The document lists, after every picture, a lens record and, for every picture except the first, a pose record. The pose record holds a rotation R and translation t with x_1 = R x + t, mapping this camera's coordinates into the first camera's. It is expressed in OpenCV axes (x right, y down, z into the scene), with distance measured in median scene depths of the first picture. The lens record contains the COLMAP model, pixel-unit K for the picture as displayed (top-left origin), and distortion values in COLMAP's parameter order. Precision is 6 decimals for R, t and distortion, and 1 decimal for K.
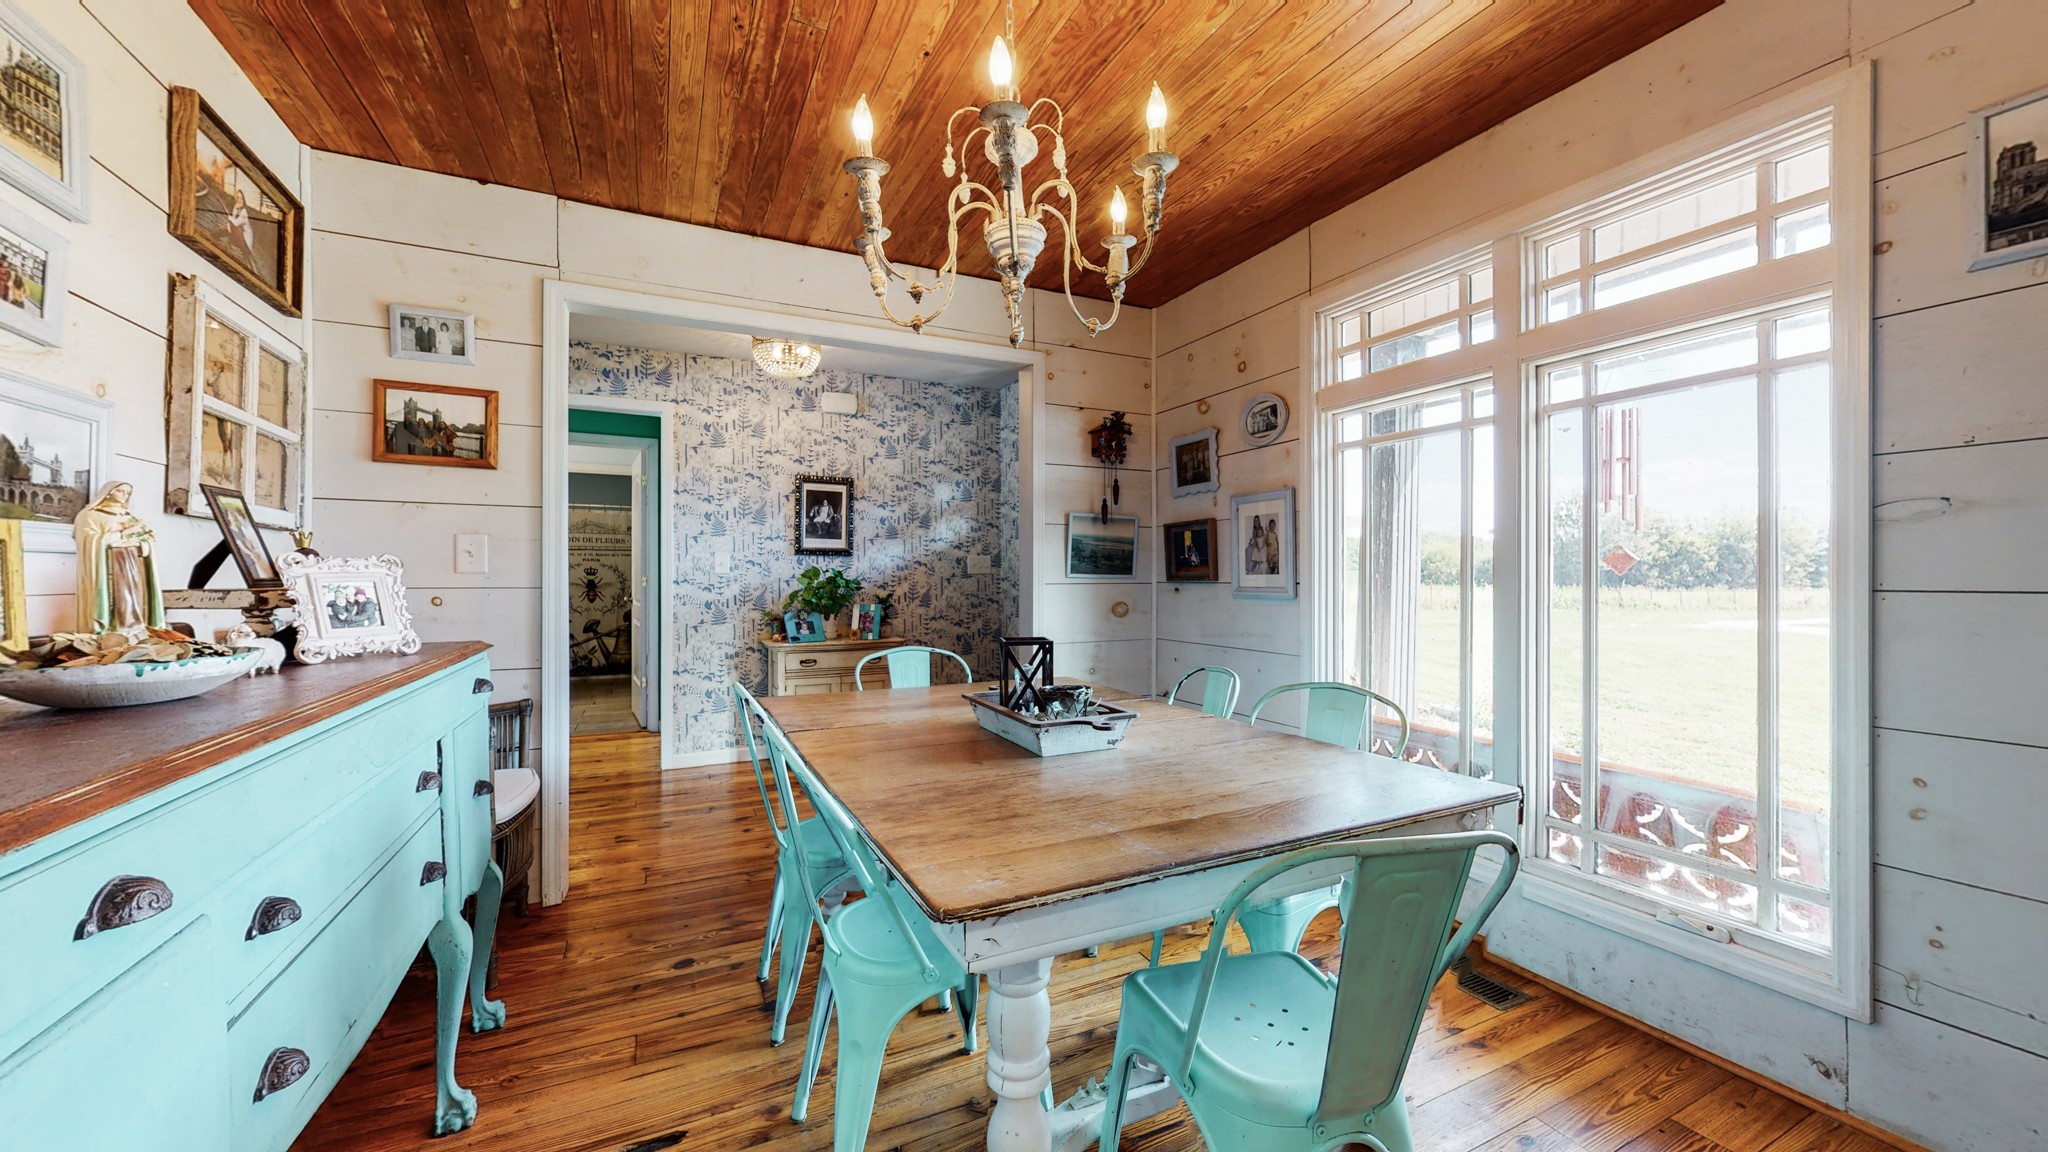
lens RADIAL K [[749.4, 0, 1022.7], [0, 749.4, 578.8], [0, 0, 1]] dist [-0.000897, -0.000039]
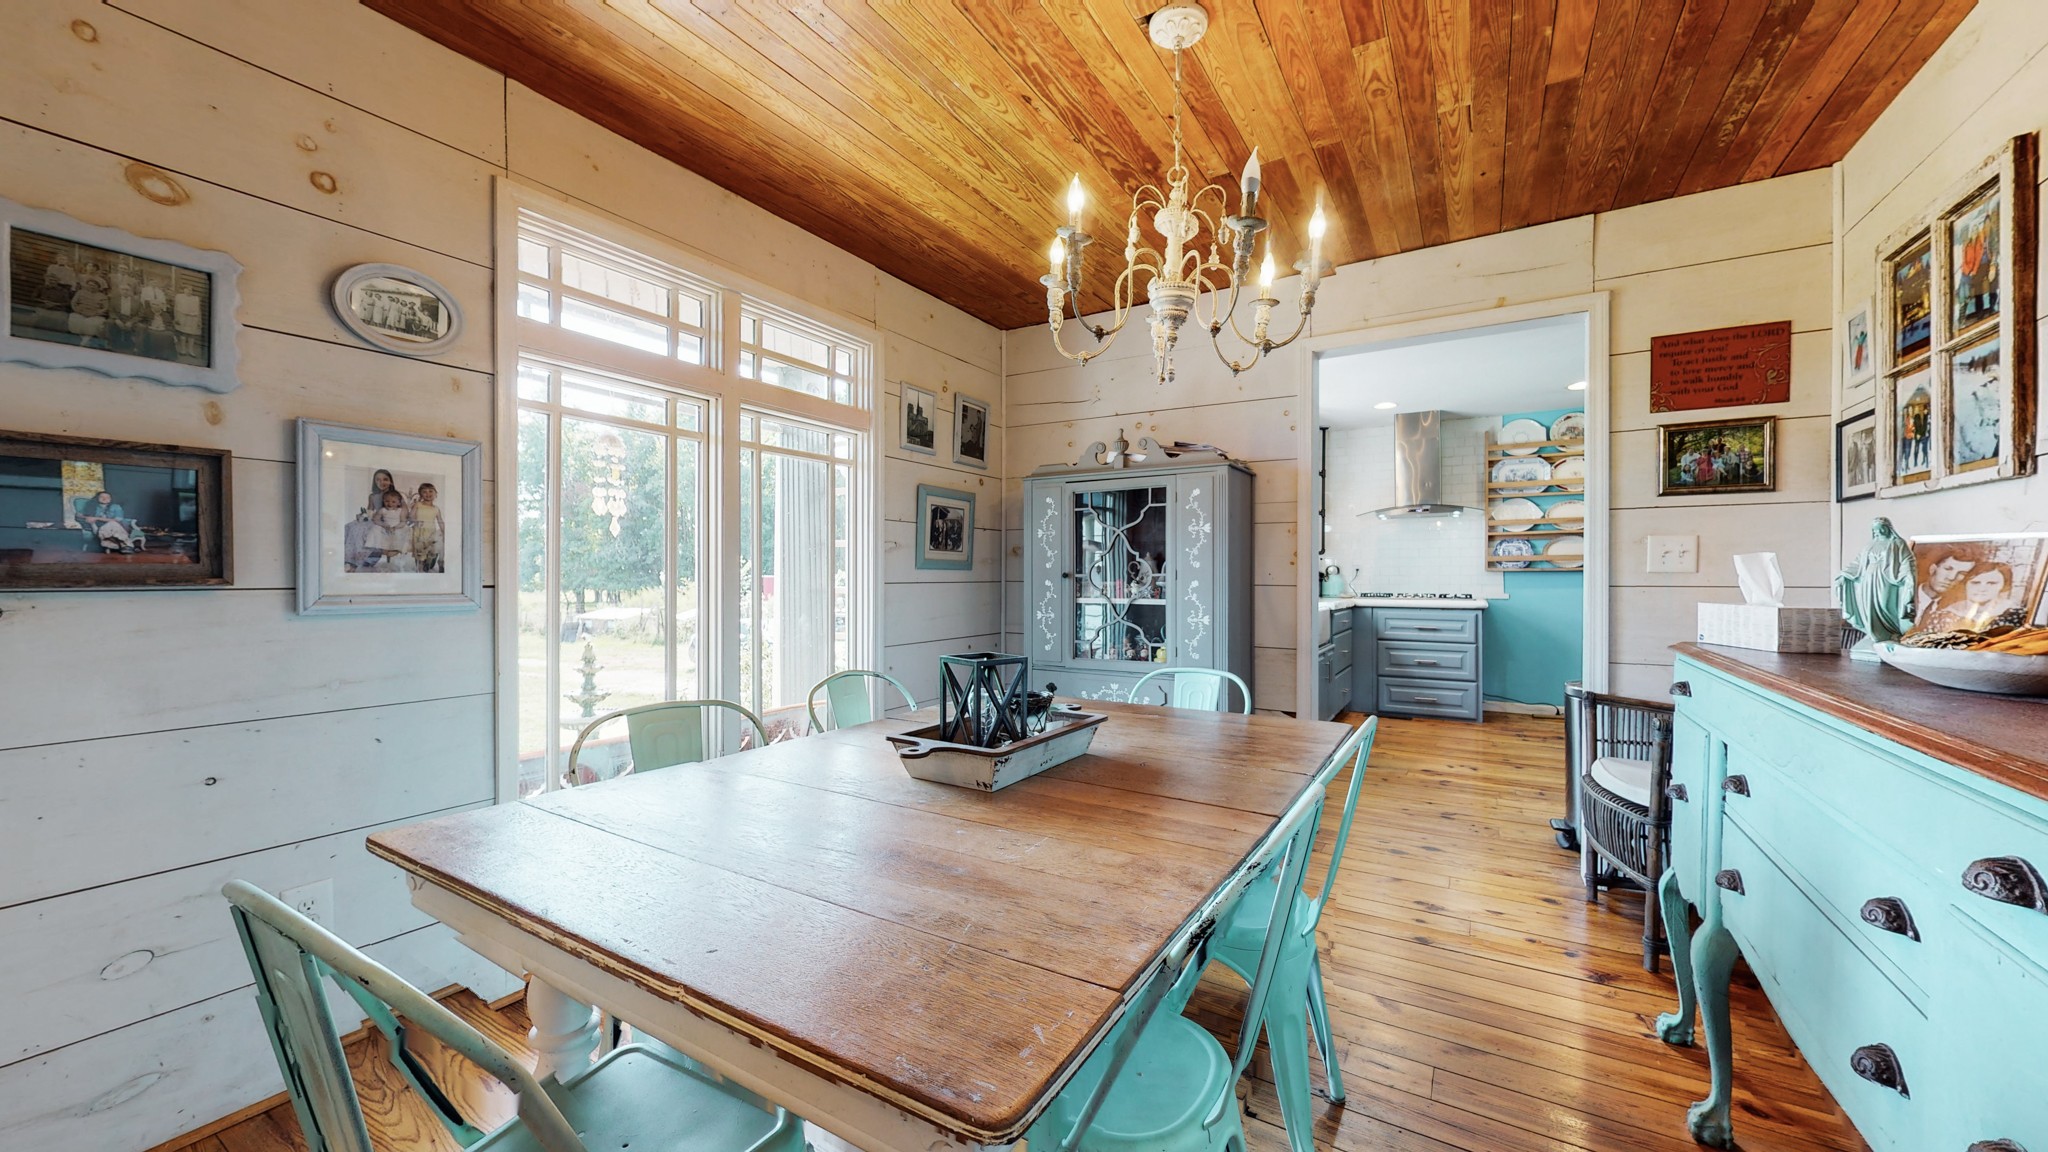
lens RADIAL K [[749.4, 0, 1022.7], [0, 749.4, 578.8], [0, 0, 1]] dist [-0.000897, -0.000039]
pose [[-0.532871, -0.003632, 0.846189, -0.566149], [0.000820, 0.999988, 0.004809, -0.004667], [-0.846196, 0.003256, -0.532862, 1.161265]]
